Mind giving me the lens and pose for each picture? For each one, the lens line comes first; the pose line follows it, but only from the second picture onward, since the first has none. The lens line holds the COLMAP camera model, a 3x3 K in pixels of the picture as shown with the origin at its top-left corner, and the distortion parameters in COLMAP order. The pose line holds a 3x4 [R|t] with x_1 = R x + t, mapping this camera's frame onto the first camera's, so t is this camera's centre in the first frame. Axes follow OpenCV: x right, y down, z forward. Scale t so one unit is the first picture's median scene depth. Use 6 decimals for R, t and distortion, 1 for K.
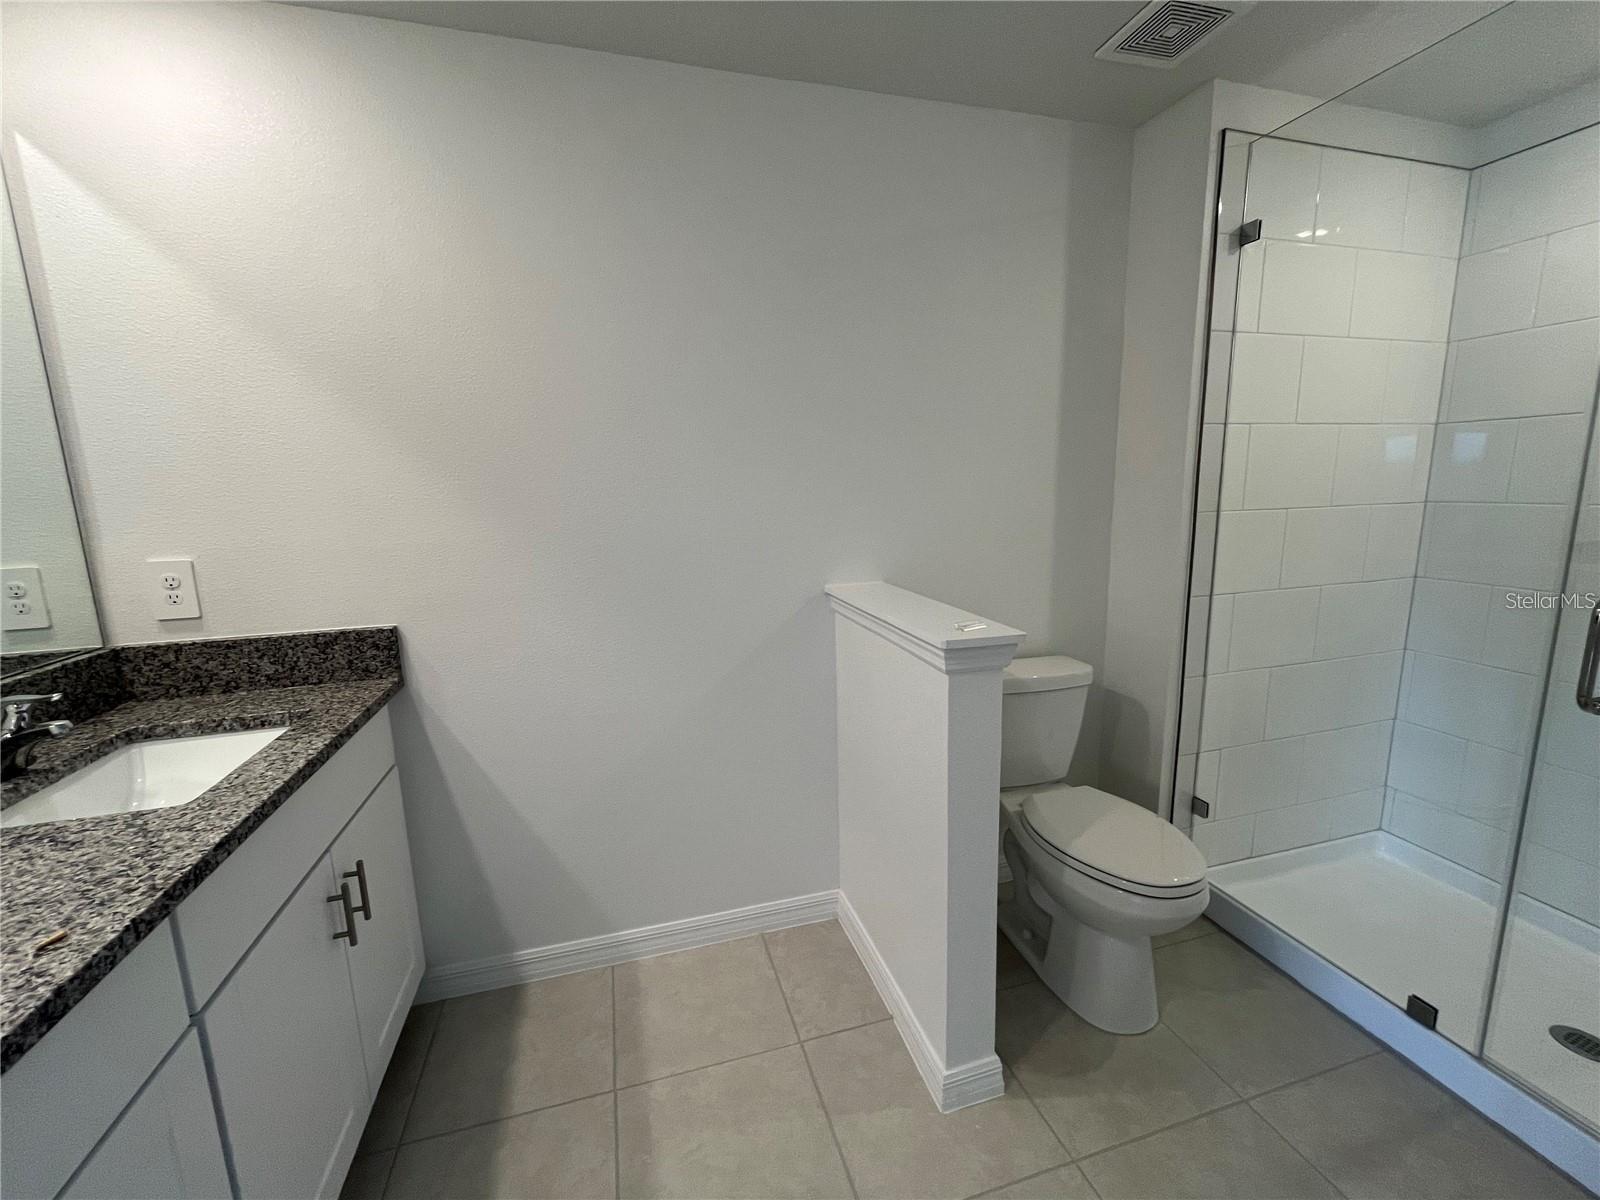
lens RADIAL K [[655.5, 0, 800.0], [0, 655.5, 600.0], [0, 0, 1]] dist [-0.003773, 0.000073]
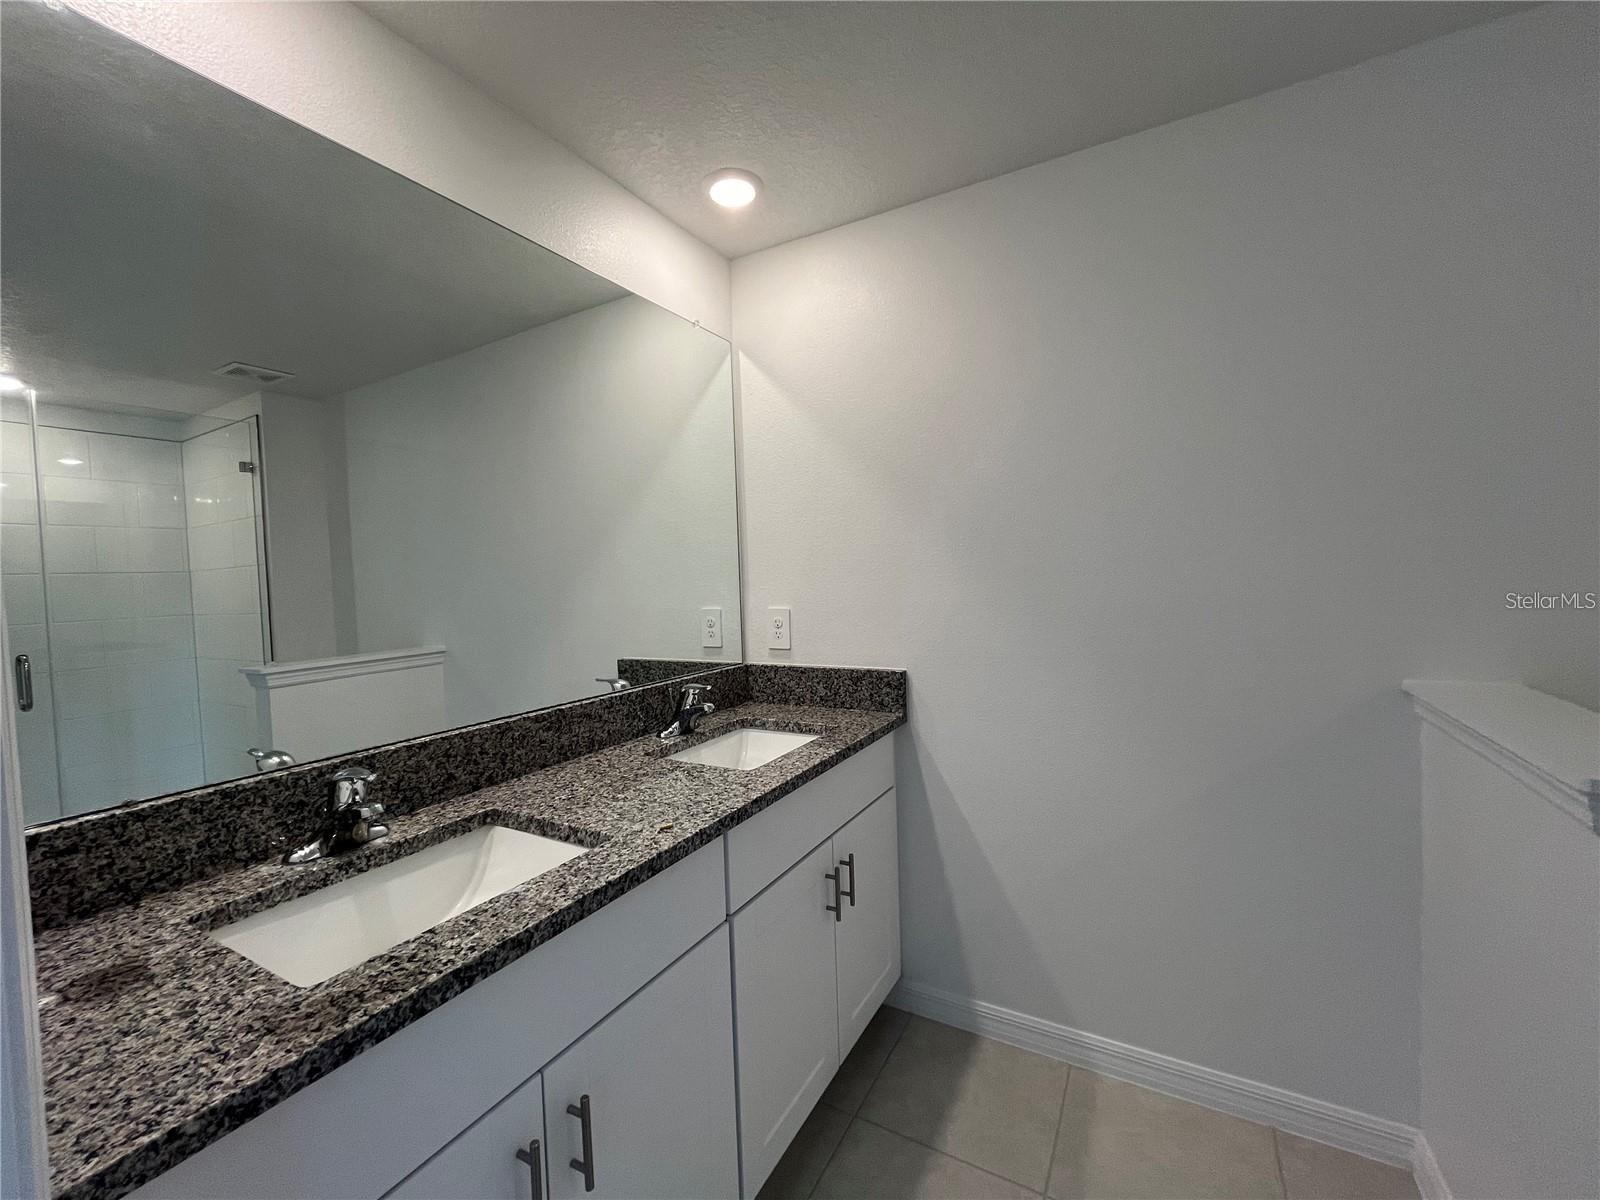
lens RADIAL K [[655.5, 0, 800.0], [0, 655.5, 600.0], [0, 0, 1]] dist [-0.003773, 0.000073]
pose [[0.701301, 0.029045, -0.712273, 0.112582], [-0.108151, 0.991939, -0.066036, 0.012461], [0.704613, 0.123345, 0.698789, 0.005188]]
